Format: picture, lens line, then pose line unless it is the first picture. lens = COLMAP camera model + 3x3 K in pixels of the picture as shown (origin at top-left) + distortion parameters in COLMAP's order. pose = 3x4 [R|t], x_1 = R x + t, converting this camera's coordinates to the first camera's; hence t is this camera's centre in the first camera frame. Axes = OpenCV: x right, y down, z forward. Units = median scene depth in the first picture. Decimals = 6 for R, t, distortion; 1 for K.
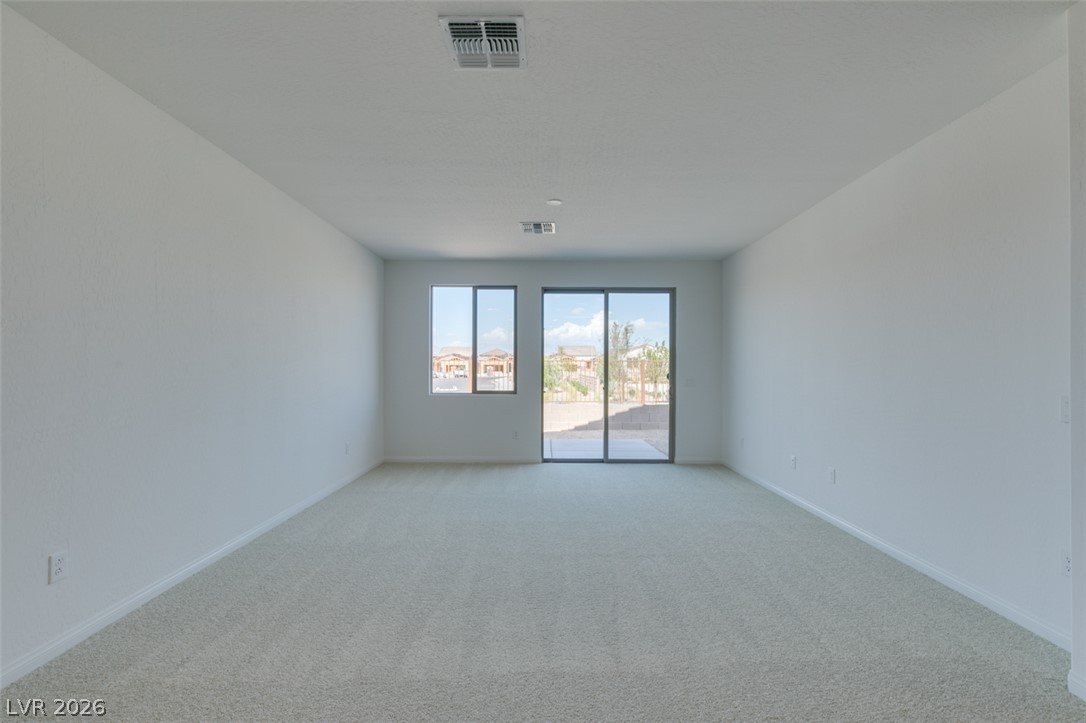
lens RADIAL K [[486.7, 0, 540.7], [0, 486.7, 363.9], [0, 0, 1]] dist [0.014192, -0.000564]
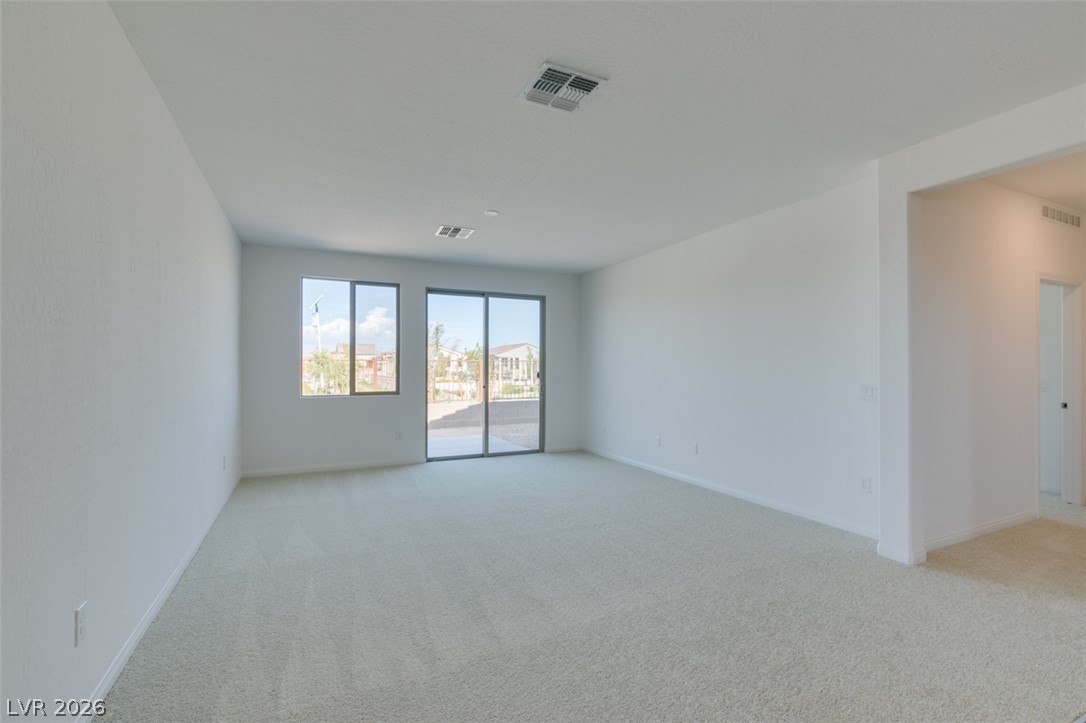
lens RADIAL K [[486.7, 0, 540.7], [0, 486.7, 363.9], [0, 0, 1]] dist [0.014192, -0.000564]
pose [[0.900986, 0.000710, 0.433847, -0.219702], [-0.001433, 0.999998, 0.001341, -0.001359], [-0.433845, -0.001830, 0.900986, -0.007999]]
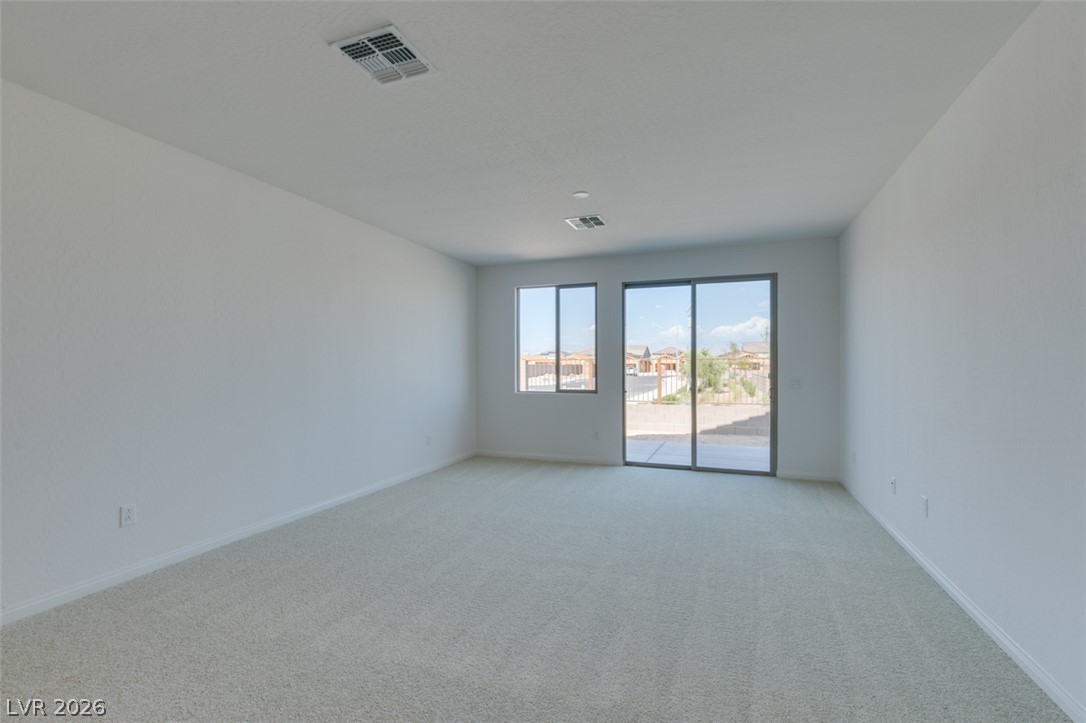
lens RADIAL K [[486.7, 0, 540.7], [0, 486.7, 363.9], [0, 0, 1]] dist [0.014192, -0.000564]
pose [[0.936013, -0.005898, -0.351915, 0.188151], [0.006827, 0.999976, 0.001400, 0.000189], [0.351898, -0.003713, 0.936031, 0.044997]]
